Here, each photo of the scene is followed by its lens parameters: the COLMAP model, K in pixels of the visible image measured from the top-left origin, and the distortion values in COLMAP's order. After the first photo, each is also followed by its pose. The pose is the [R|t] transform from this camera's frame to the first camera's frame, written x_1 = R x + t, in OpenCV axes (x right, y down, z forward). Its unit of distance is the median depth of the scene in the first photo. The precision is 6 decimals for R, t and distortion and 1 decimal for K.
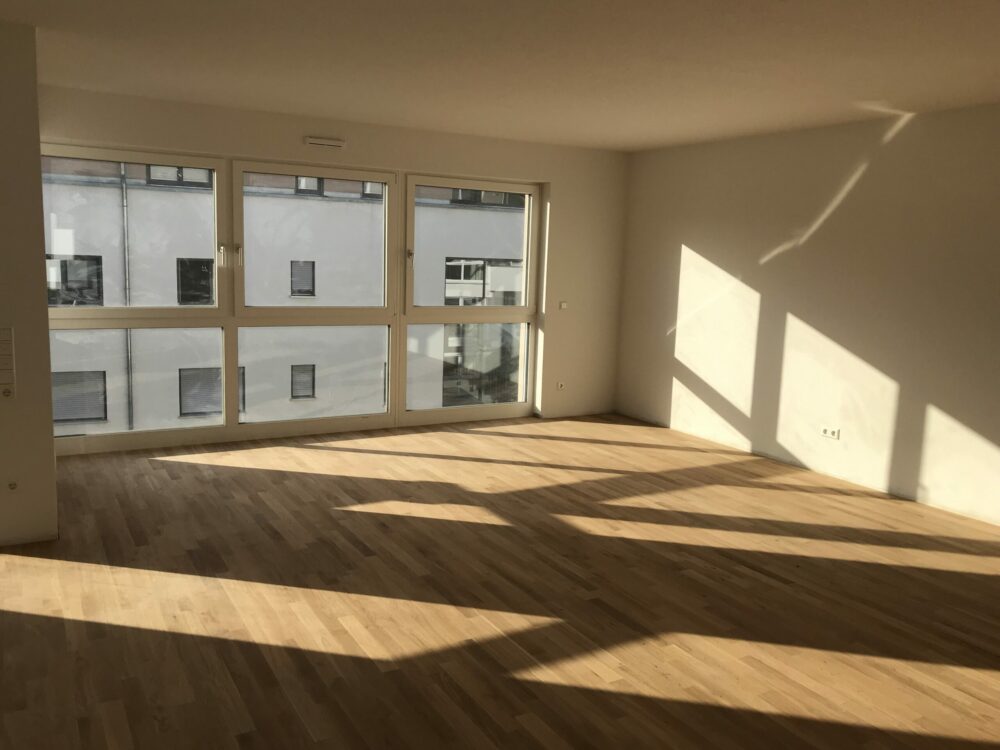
lens RADIAL K [[830.9, 0, 494.5], [0, 830.9, 373.2], [0, 0, 1]] dist [0.045667, 0.002907]
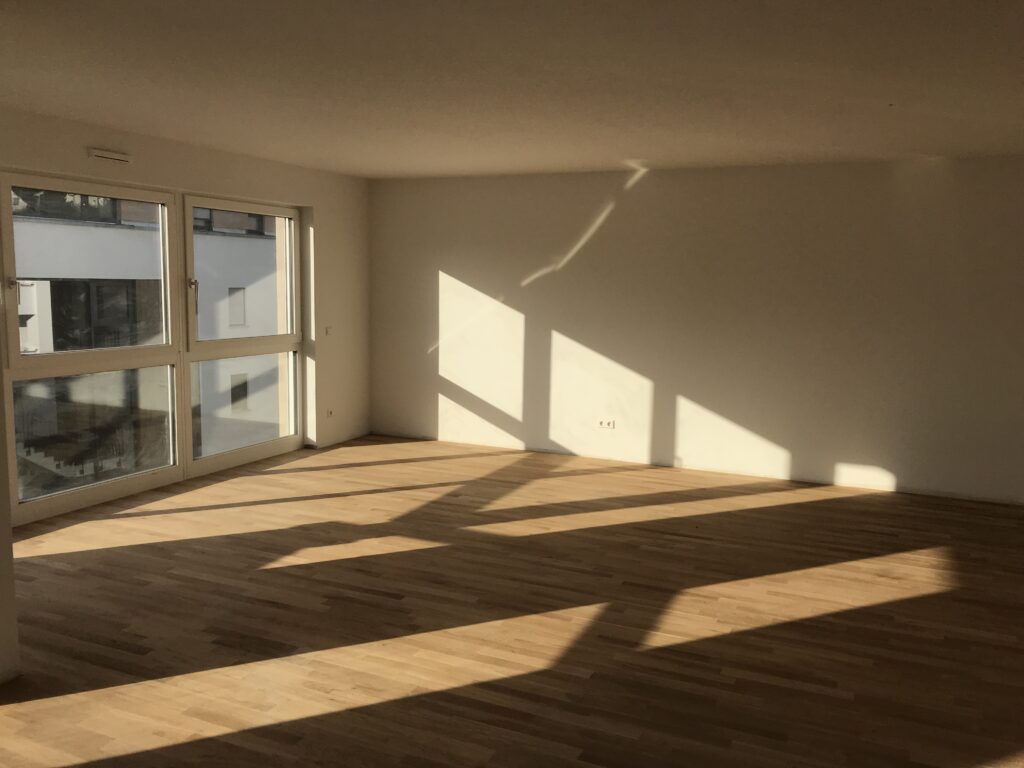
lens RADIAL K [[850.9, 0, 506.4], [0, 850.9, 382.2], [0, 0, 1]] dist [0.045667, 0.002907]
pose [[0.815077, -0.090003, 0.572319, -0.429021], [0.094534, 0.995281, 0.021887, -0.031362], [-0.571588, 0.036264, 0.819739, 0.068964]]
